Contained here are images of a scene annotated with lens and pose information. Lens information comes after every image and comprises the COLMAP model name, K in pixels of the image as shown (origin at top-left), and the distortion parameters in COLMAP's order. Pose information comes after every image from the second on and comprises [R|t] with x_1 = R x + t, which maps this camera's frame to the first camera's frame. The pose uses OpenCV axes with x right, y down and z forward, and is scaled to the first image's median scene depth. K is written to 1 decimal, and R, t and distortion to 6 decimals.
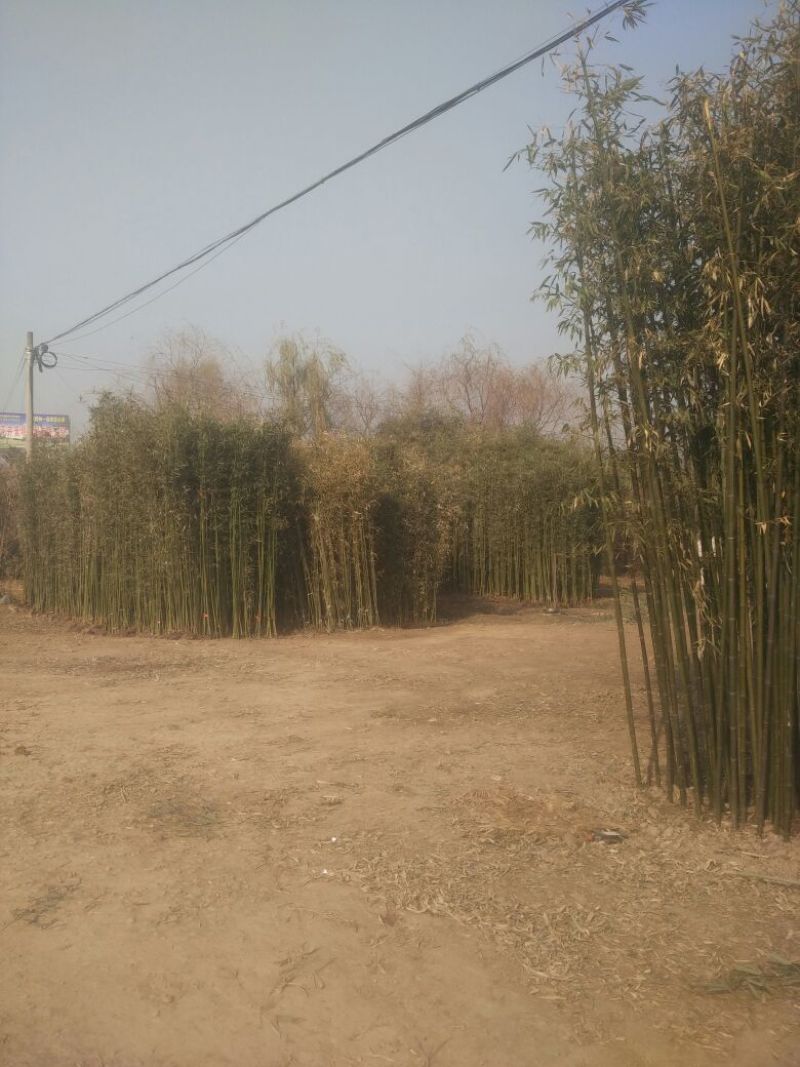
lens RADIAL K [[877.0, 0, 400.0], [0, 877.0, 533.5], [0, 0, 1]] dist [0.012571, -0.006450]
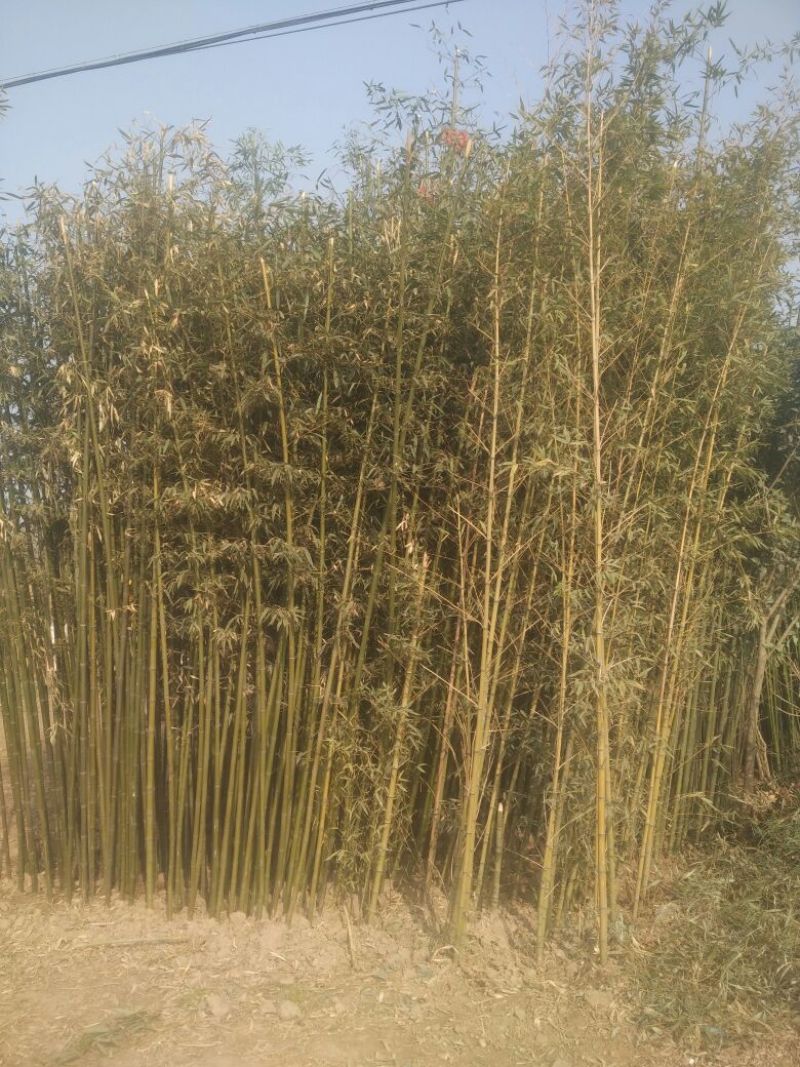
lens RADIAL K [[936.9, 0, 400.0], [0, 936.9, 533.5], [0, 0, 1]] dist [0.009877, -0.032421]
pose [[0.771014, 0.038042, 0.635681, -0.050408], [0.021899, 0.996040, -0.086169, 0.000917], [-0.636442, 0.080358, 0.767127, -0.117873]]
